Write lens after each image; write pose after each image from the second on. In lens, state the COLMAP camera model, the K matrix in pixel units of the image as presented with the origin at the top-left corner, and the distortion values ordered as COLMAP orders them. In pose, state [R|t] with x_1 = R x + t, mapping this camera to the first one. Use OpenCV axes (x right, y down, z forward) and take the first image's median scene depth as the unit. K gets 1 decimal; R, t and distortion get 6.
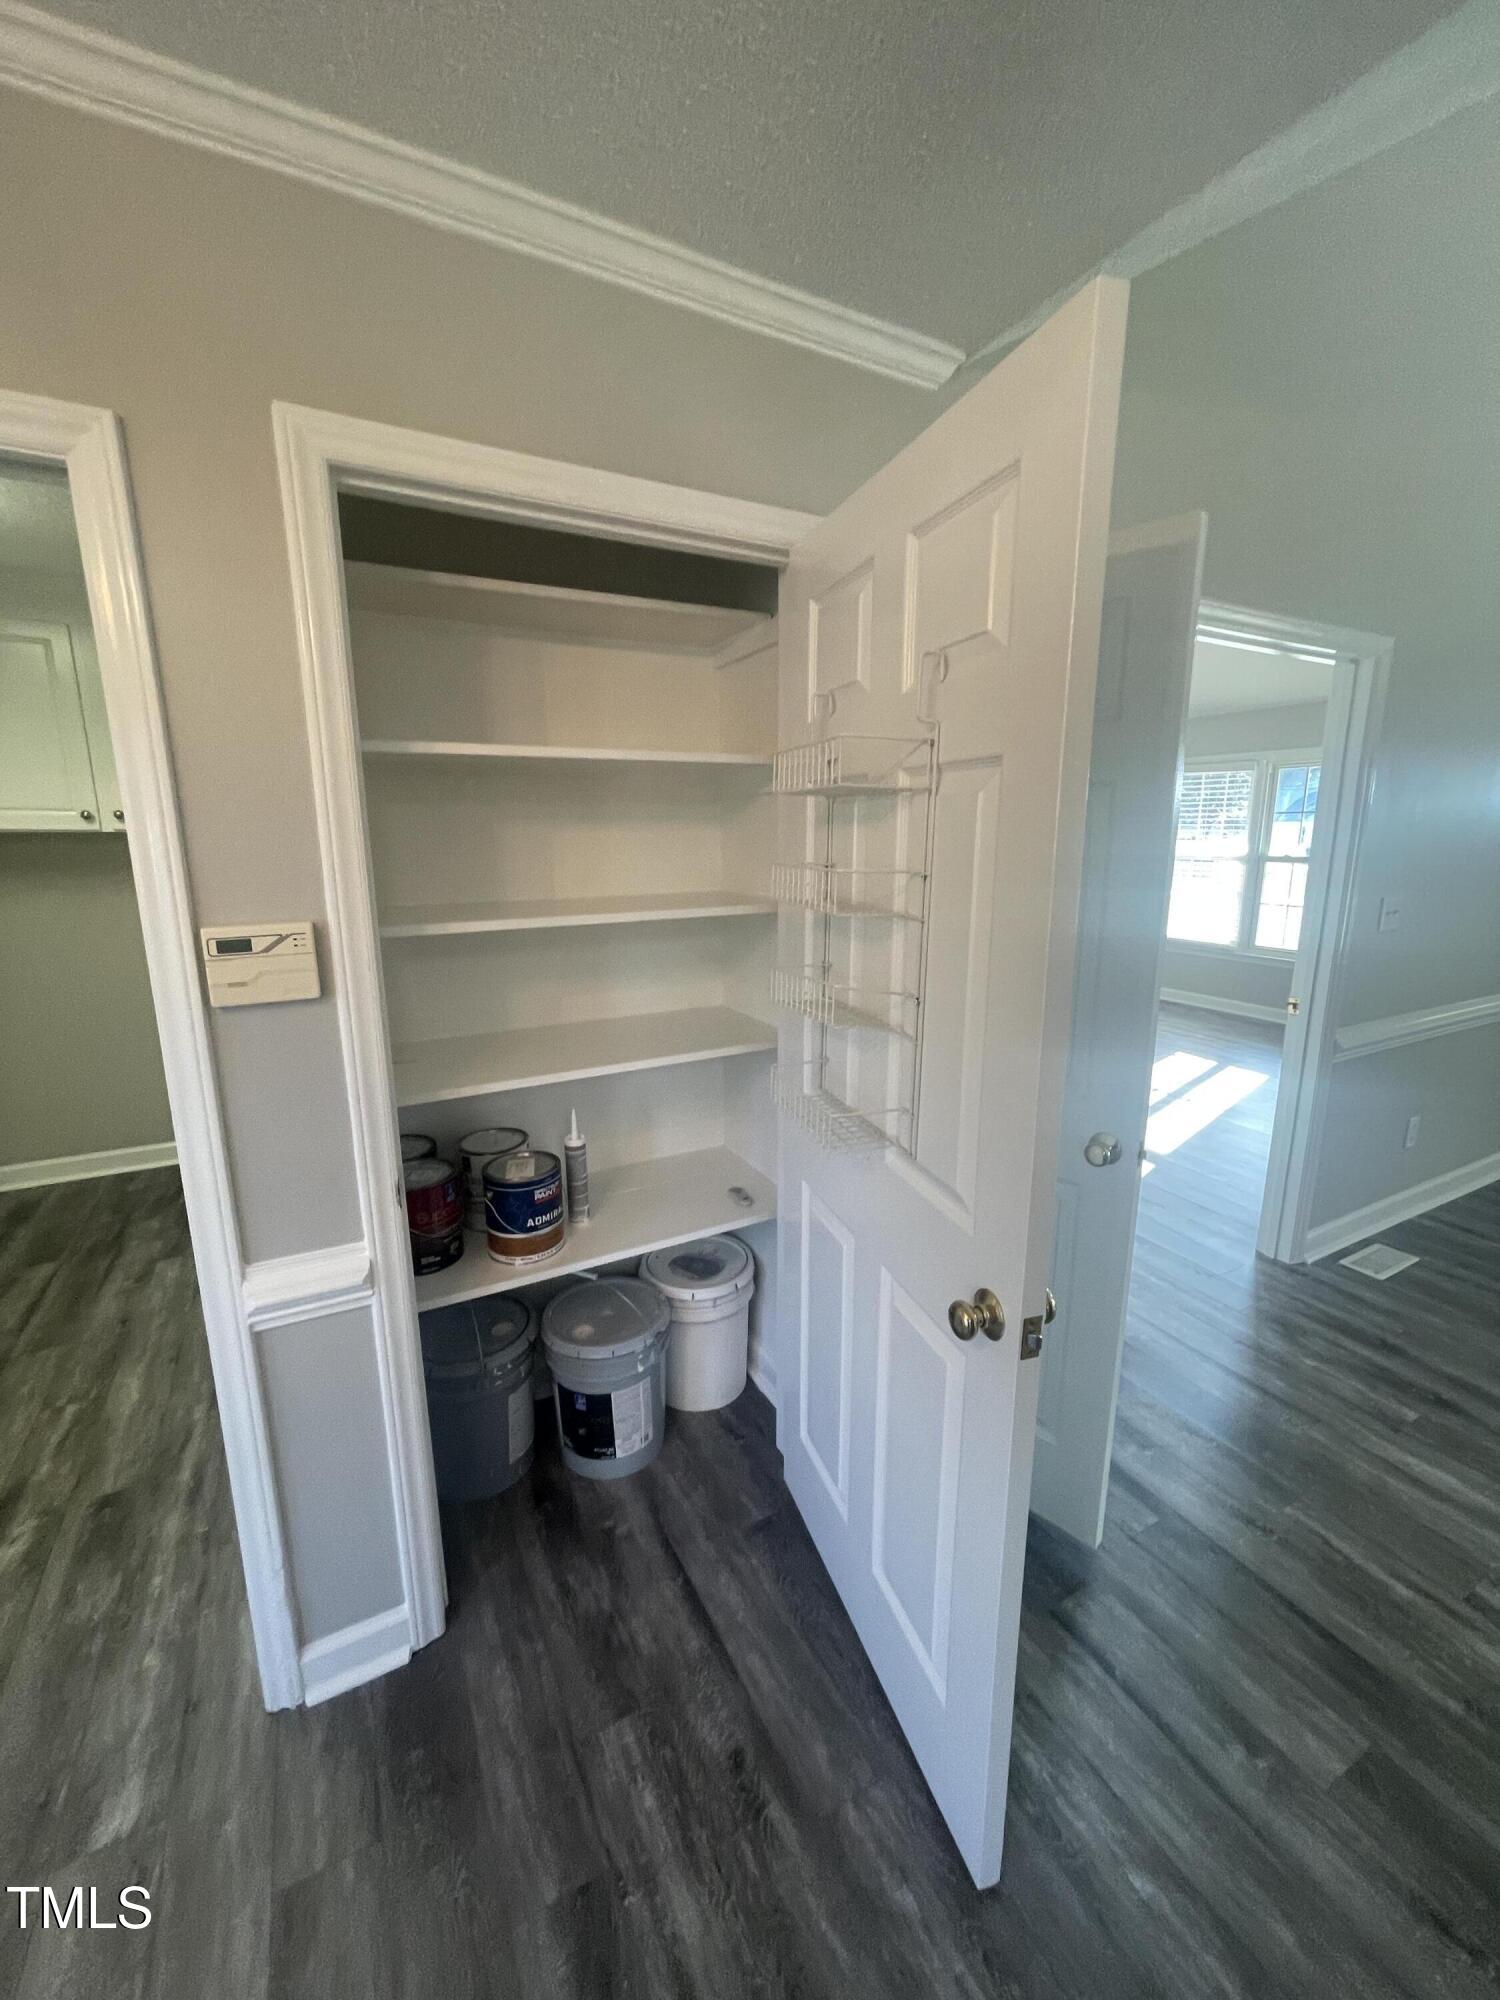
lens RADIAL K [[810.1, 0, 756.0], [0, 810.1, 1003.9], [0, 0, 1]] dist [-0.004596, 0.002269]
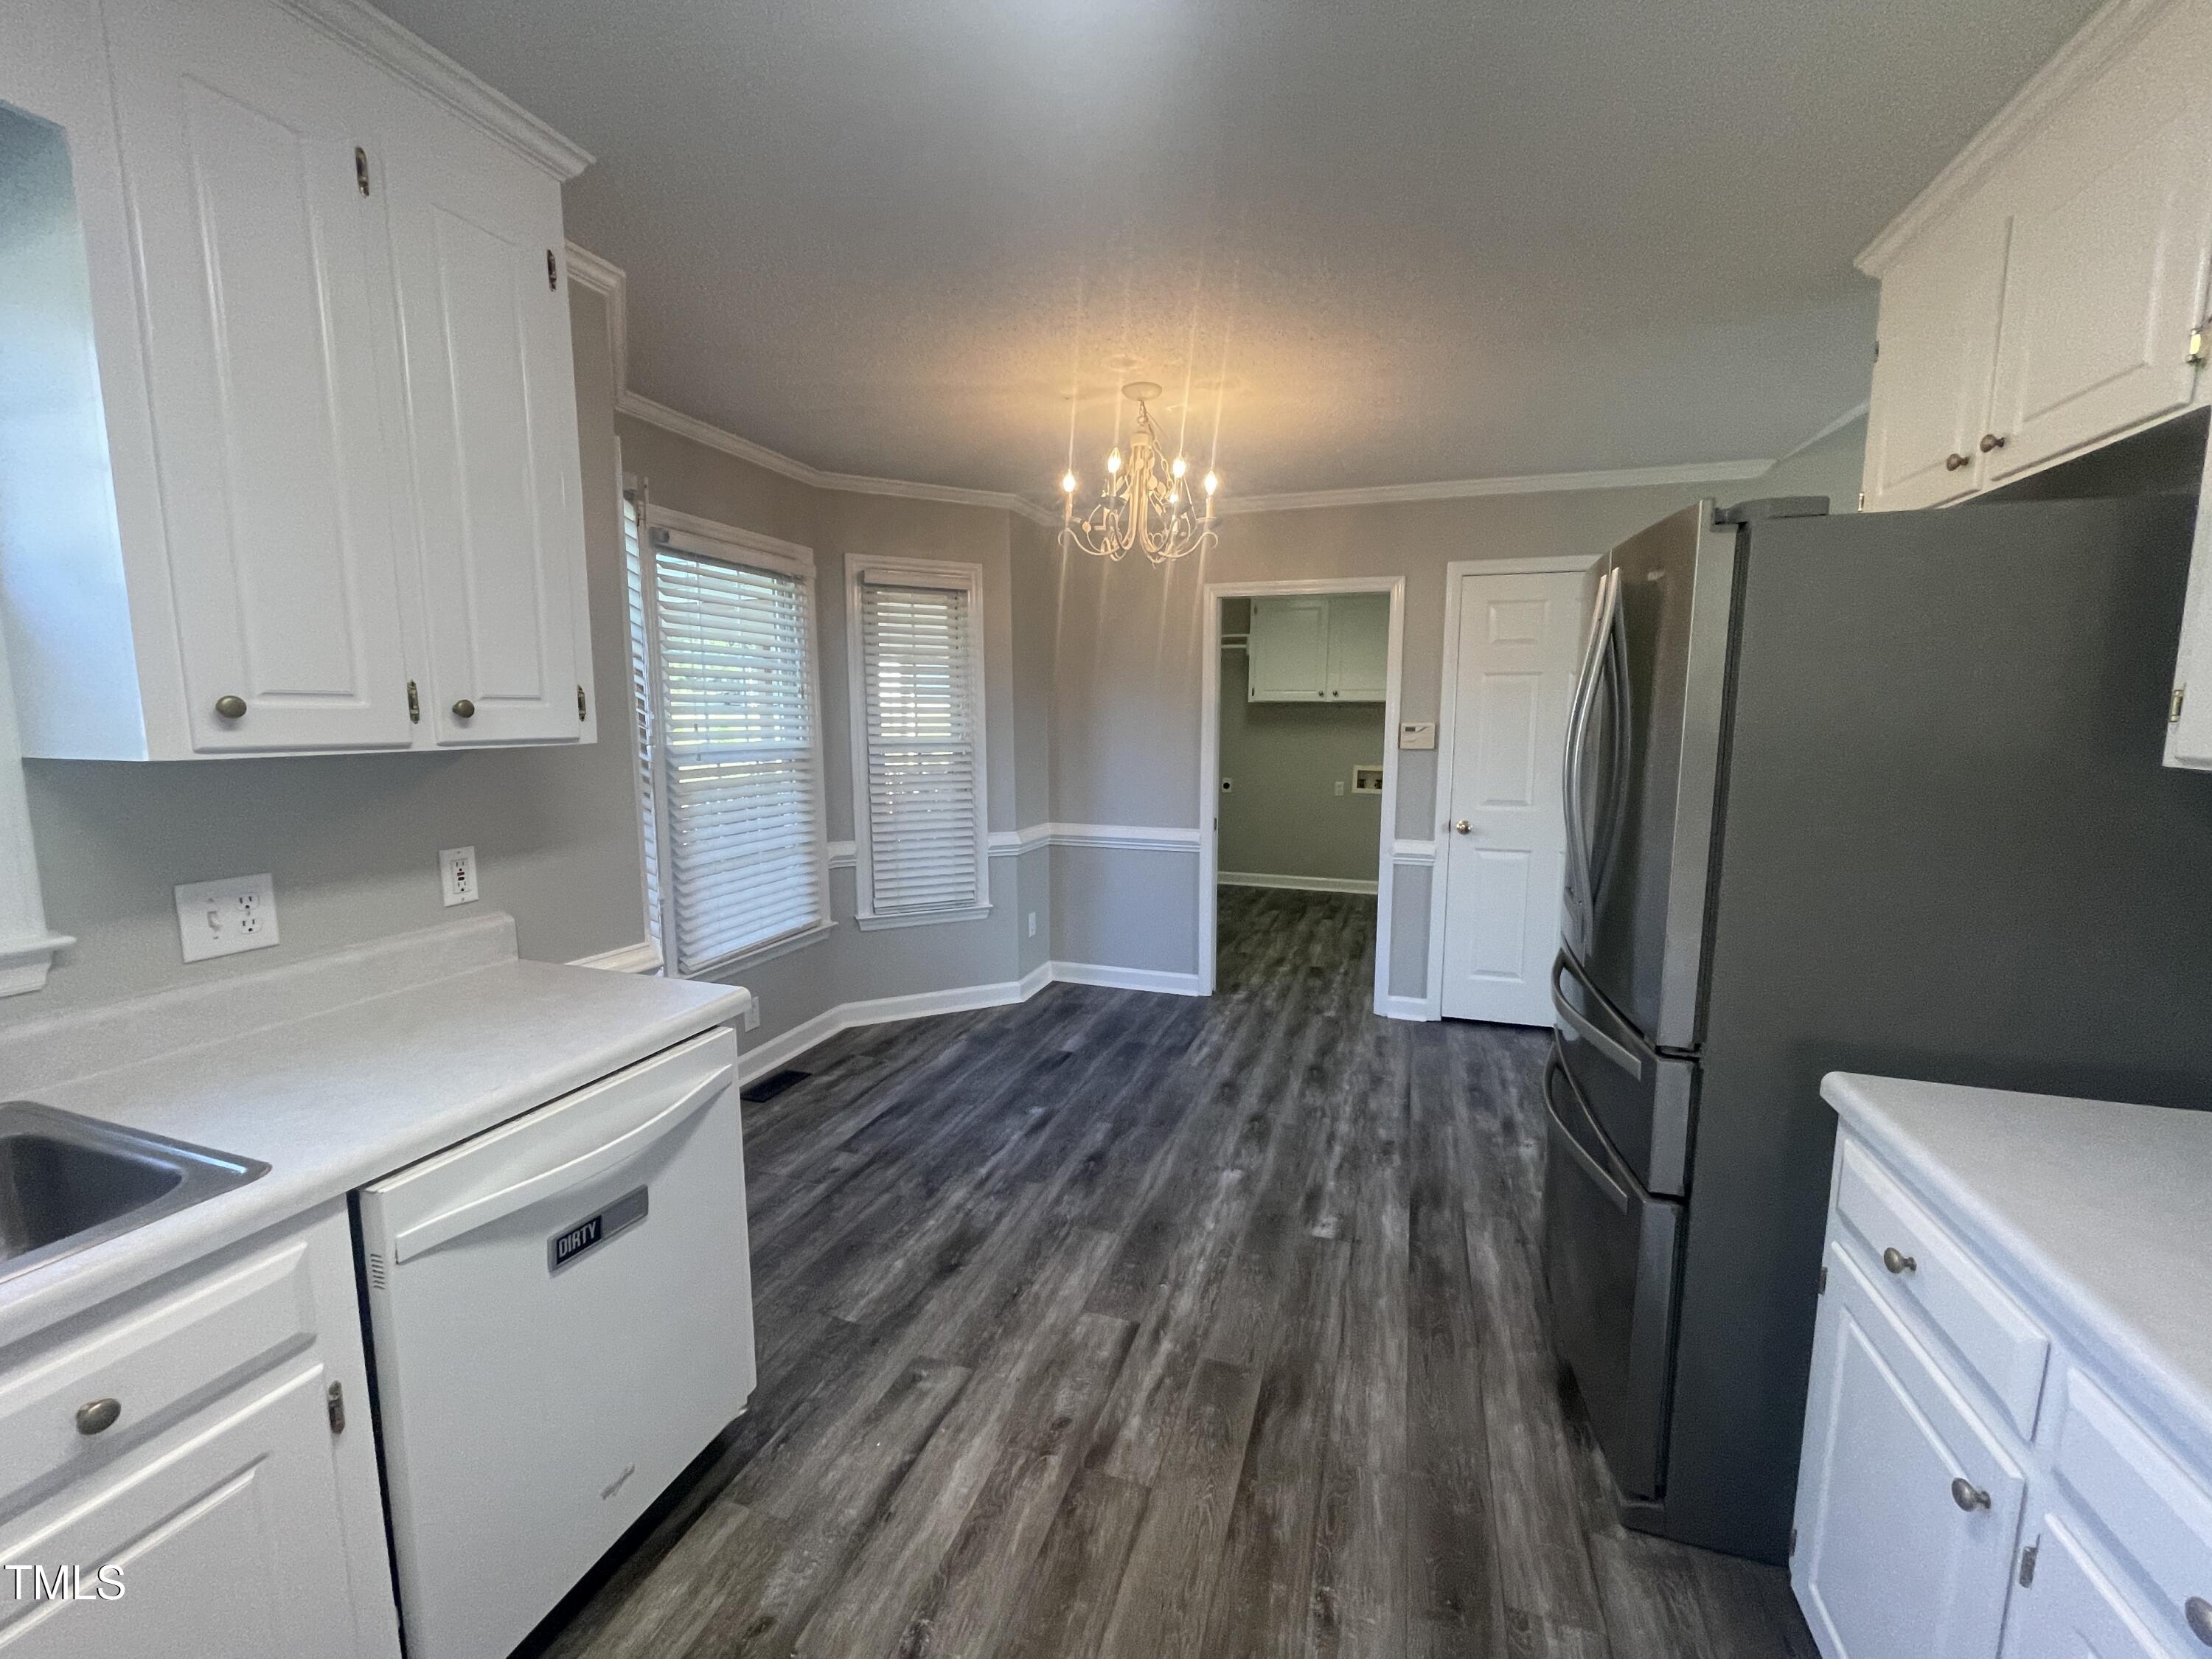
lens RADIAL K [[896.0, 0, 1099.9], [0, 896.0, 828.5], [0, 0, 1]] dist [-0.004596, 0.002269]
pose [[0.679285, 0.093276, -0.727923, 0.589661], [-0.153849, 0.987949, -0.016974, 0.295759], [0.717567, 0.123520, 0.685449, -1.176495]]
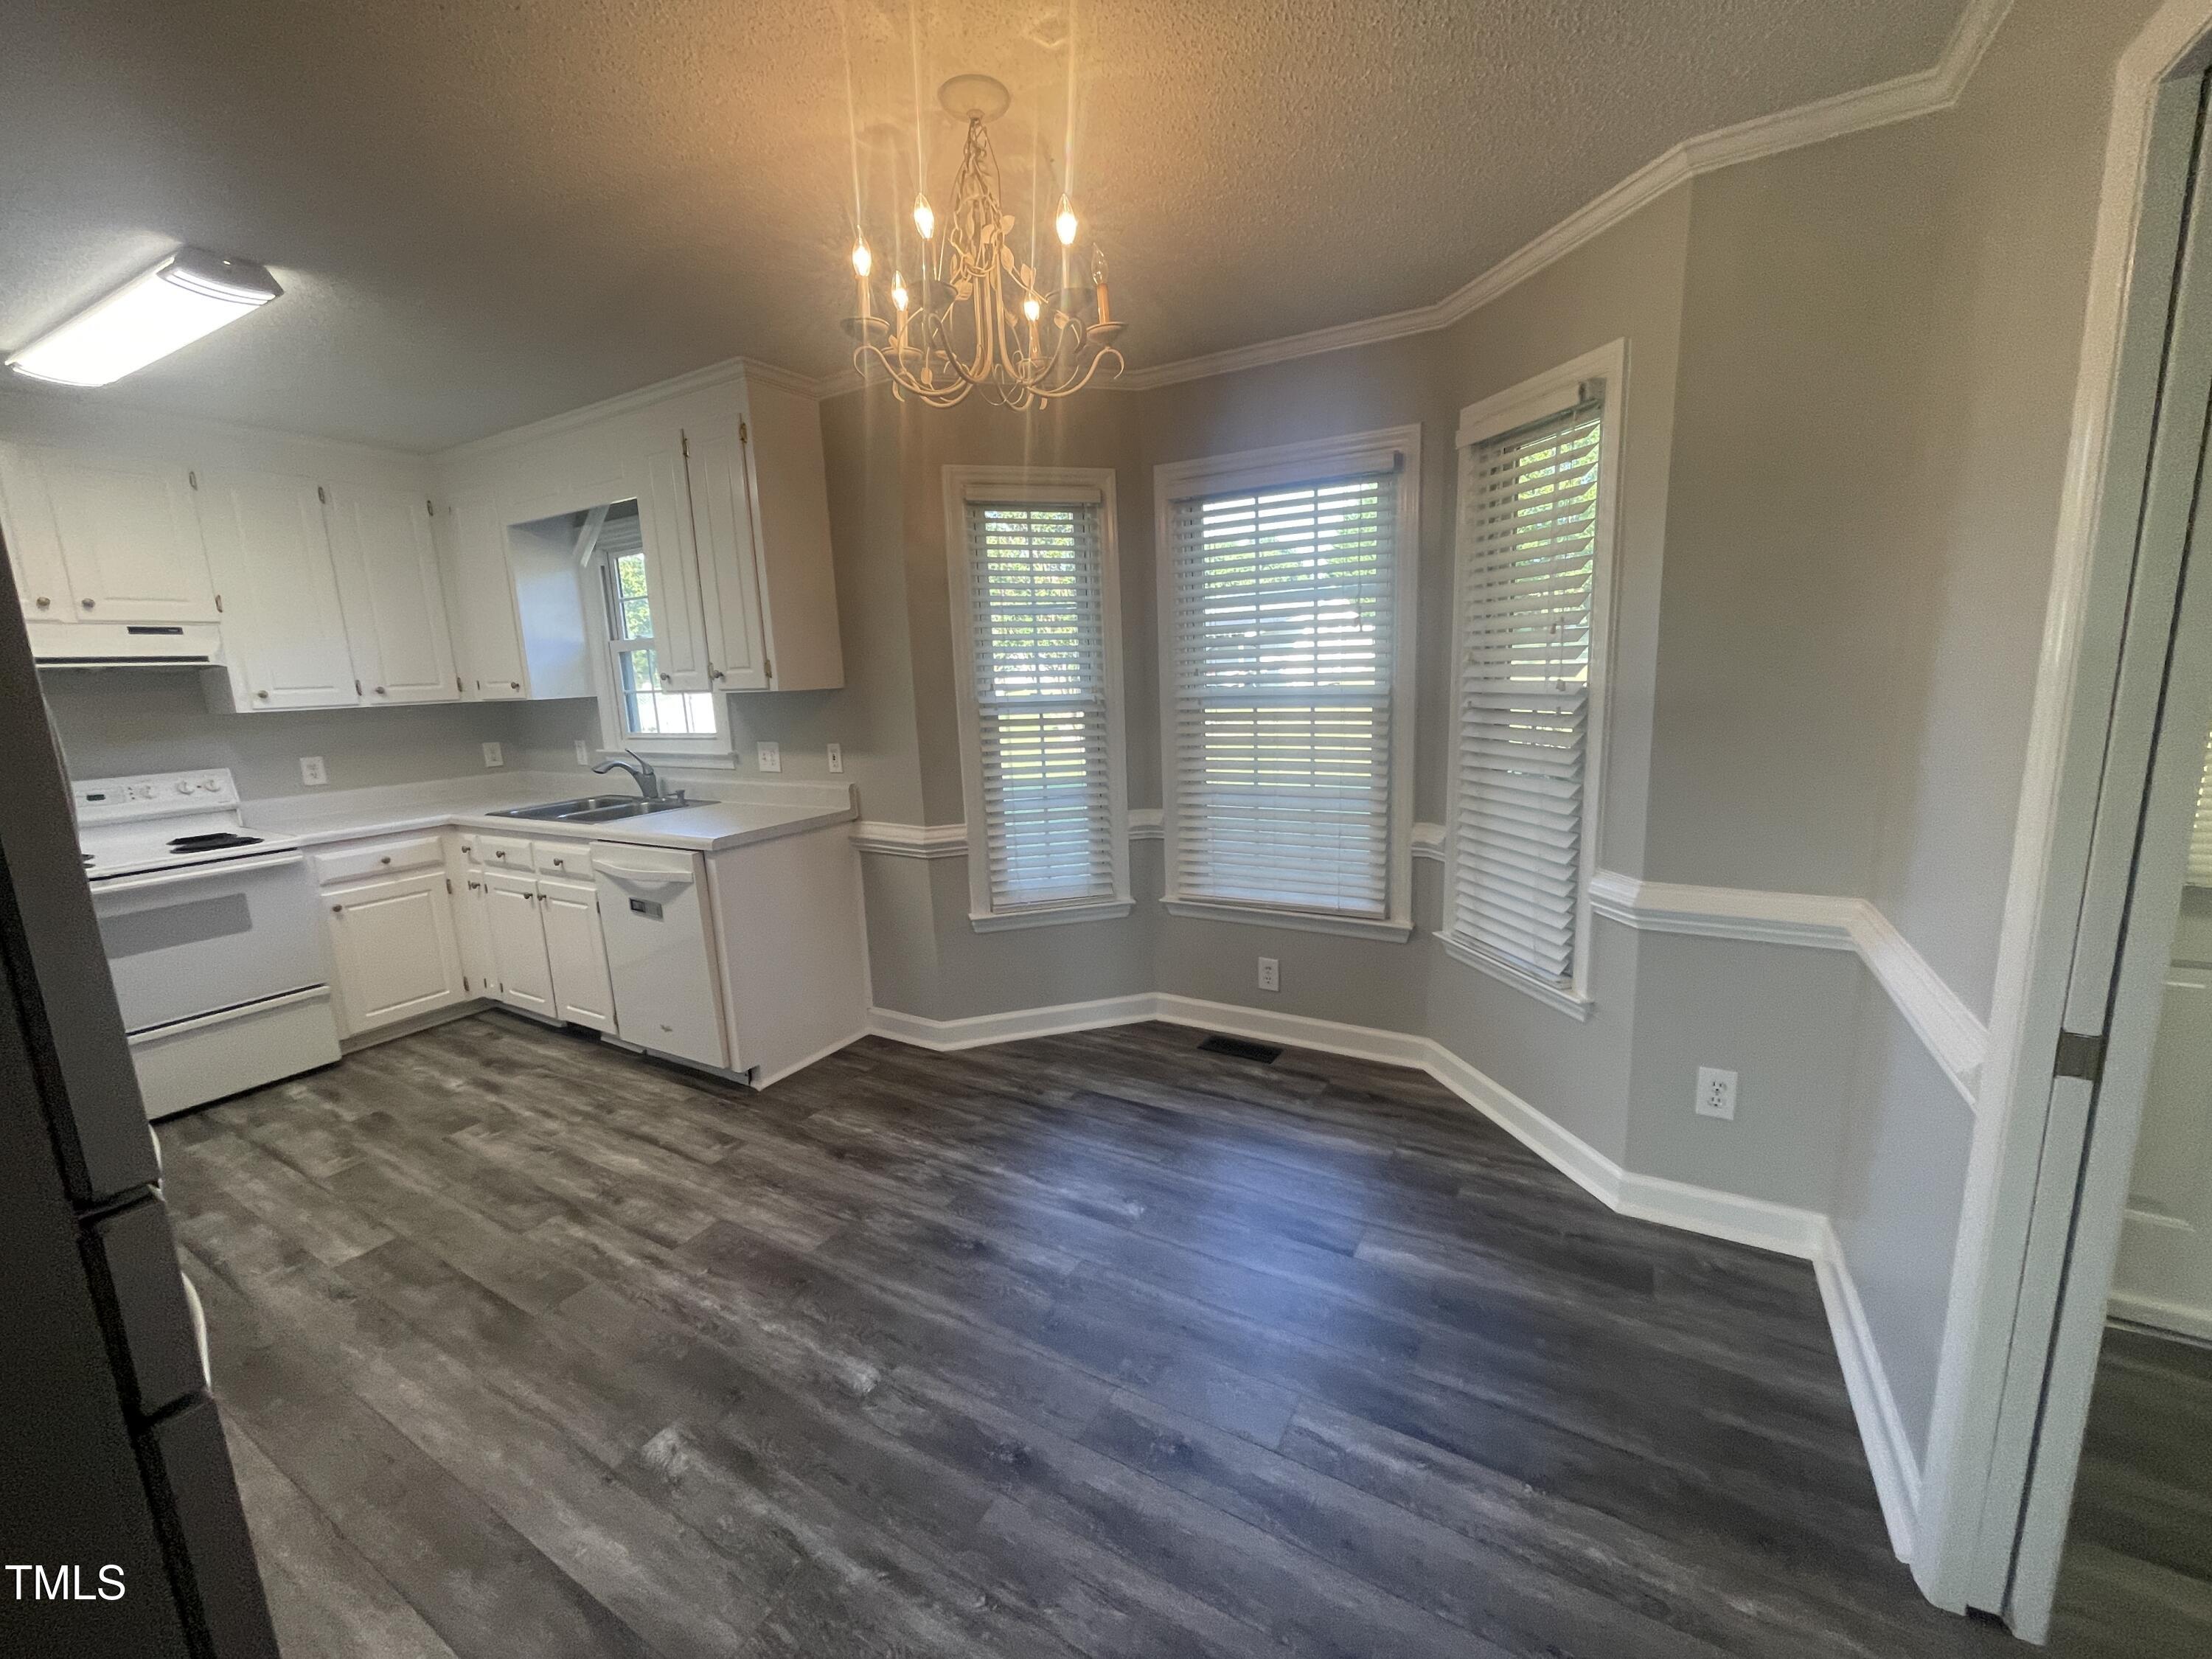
lens RADIAL K [[896.0, 0, 1108.0], [0, 896.0, 821.1], [0, 0, 1]] dist [-0.004596, 0.002269]
pose [[-0.851388, 0.121259, -0.510328, 0.001637], [-0.072892, 0.936122, 0.344039, -0.059450], [0.519447, 0.330109, -0.788164, 0.505797]]
